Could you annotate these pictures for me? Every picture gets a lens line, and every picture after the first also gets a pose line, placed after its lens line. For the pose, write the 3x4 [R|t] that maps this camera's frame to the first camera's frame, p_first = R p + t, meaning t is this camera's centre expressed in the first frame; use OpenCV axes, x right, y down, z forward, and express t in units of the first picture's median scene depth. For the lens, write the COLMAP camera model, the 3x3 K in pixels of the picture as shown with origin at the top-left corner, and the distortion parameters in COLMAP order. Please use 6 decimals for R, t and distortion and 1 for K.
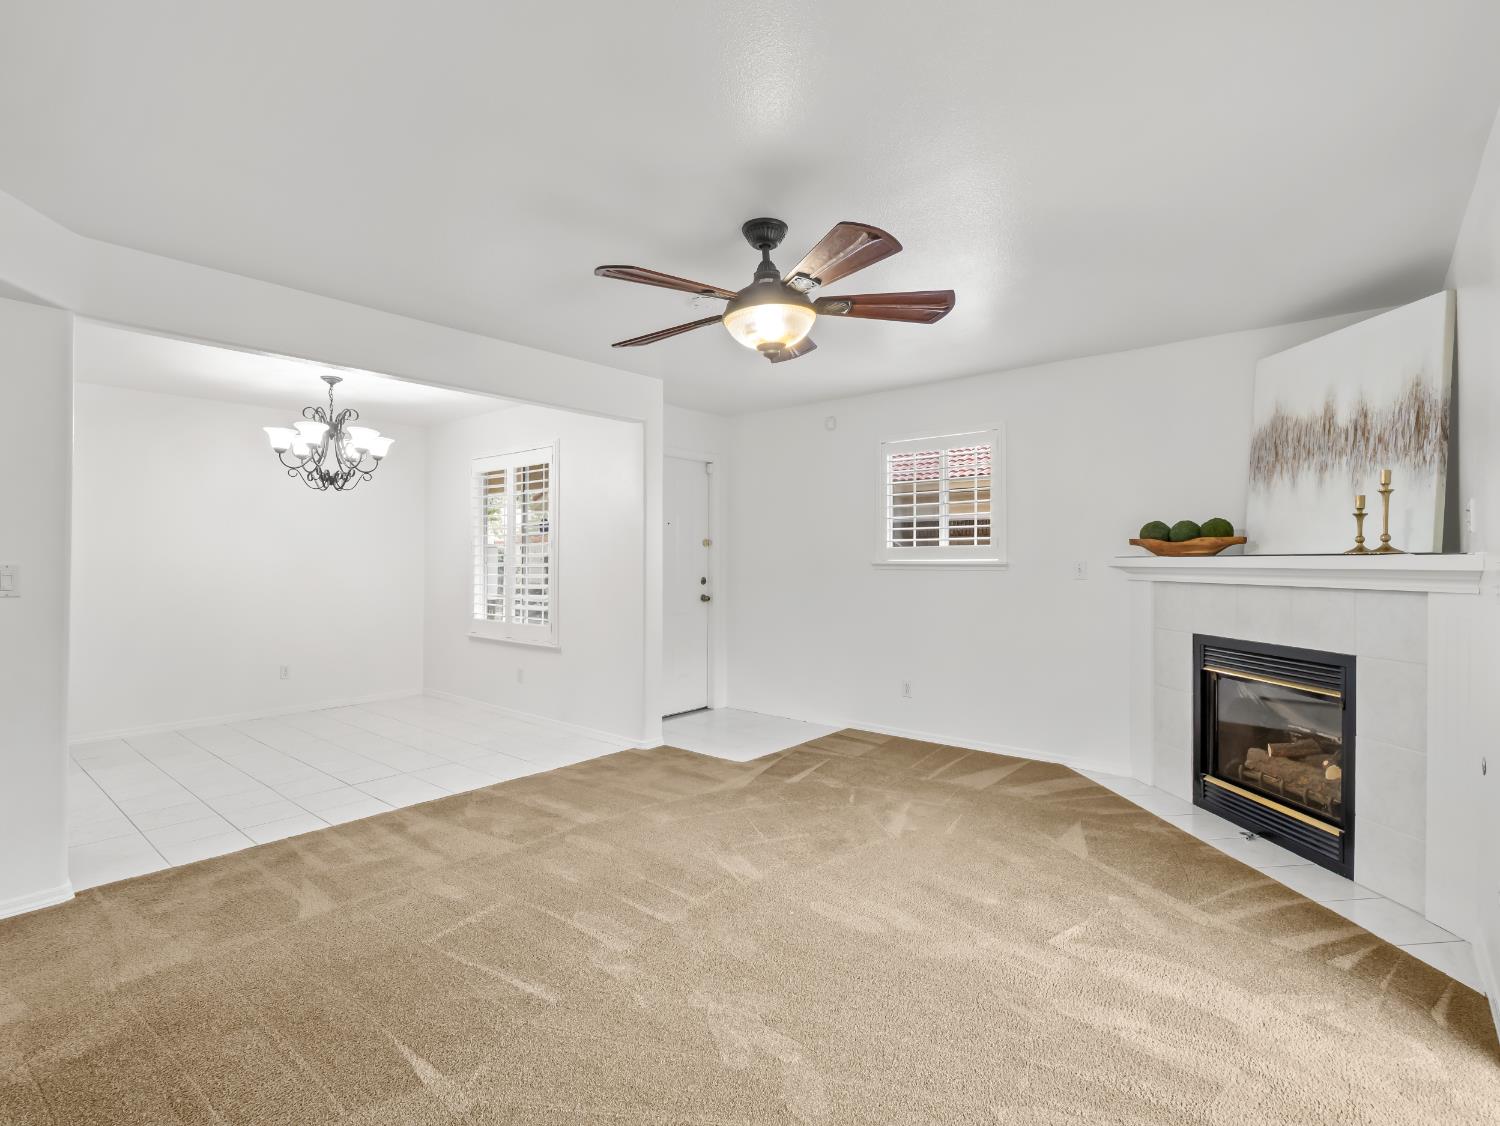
lens RADIAL K [[729.9, 0, 740.6], [0, 729.9, 563.5], [0, 0, 1]] dist [0.002209, -0.015301]
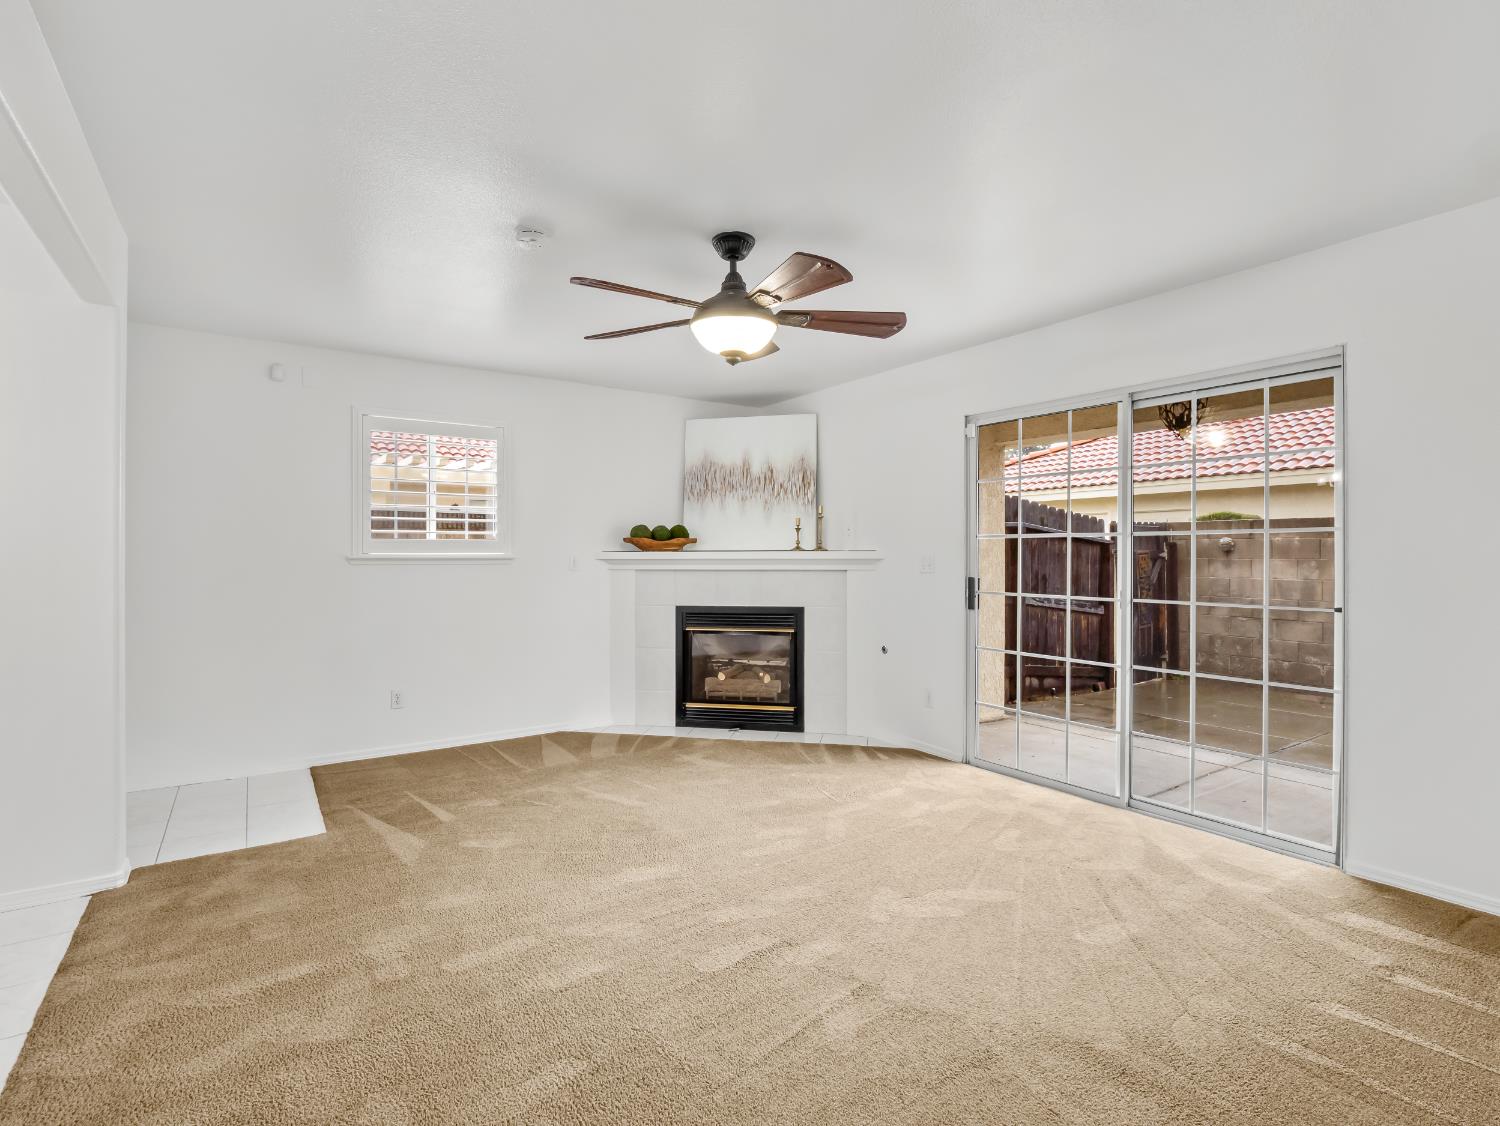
lens RADIAL K [[729.9, 0, 740.6], [0, 729.9, 563.5], [0, 0, 1]] dist [0.002209, -0.015301]
pose [[0.269602, -0.012921, 0.962885, -0.707727], [0.004737, 0.999916, 0.012092, -0.002880], [-0.962960, 0.001301, 0.269641, 0.496801]]
